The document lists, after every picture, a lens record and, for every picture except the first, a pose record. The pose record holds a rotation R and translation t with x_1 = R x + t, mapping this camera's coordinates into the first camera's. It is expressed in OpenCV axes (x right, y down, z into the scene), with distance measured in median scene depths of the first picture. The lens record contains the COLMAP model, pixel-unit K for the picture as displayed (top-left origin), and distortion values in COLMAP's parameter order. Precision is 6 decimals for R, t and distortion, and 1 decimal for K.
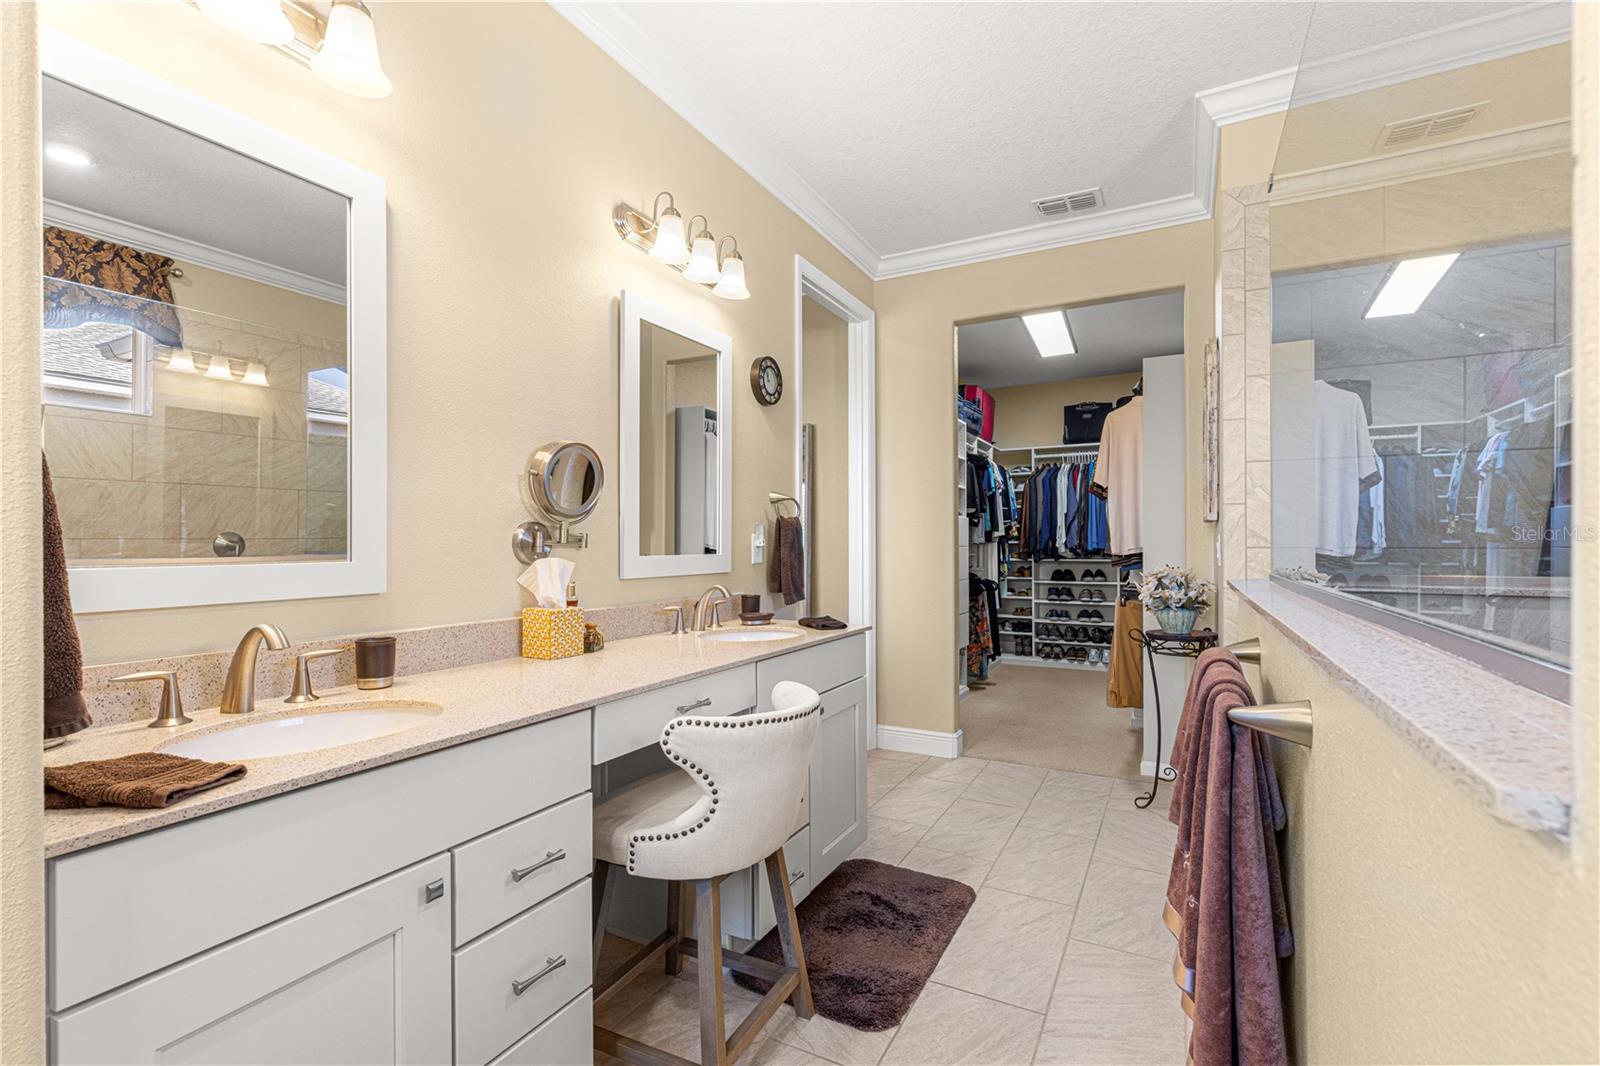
lens RADIAL K [[720.8, 0, 800.0], [0, 720.8, 538.3], [0, 0, 1]] dist [0.008436, -0.001978]
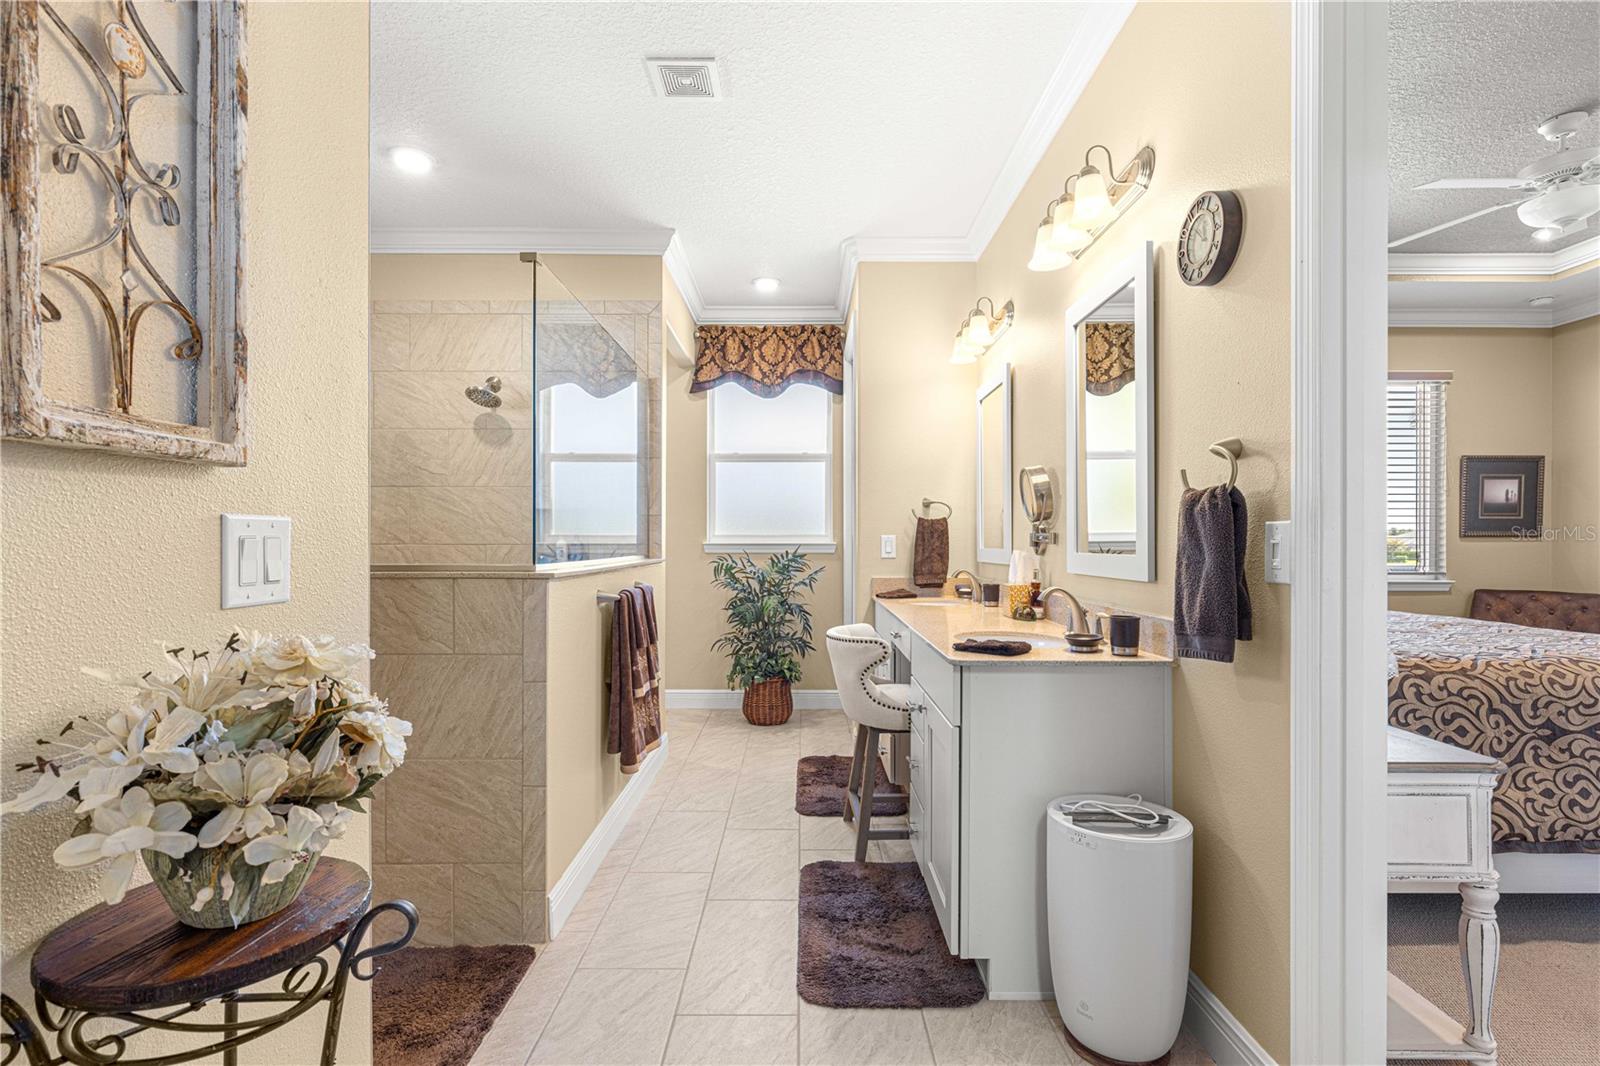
lens RADIAL K [[745.7, 0, 800.5], [0, 745.7, 538.1], [0, 0, 1]] dist [-0.005396, 0.001428]
pose [[-0.887436, -0.000393, -0.460931, 0.715032], [0.001200, 0.999994, -0.003162, 0.005965], [0.460930, -0.003360, -0.887430, 2.006507]]
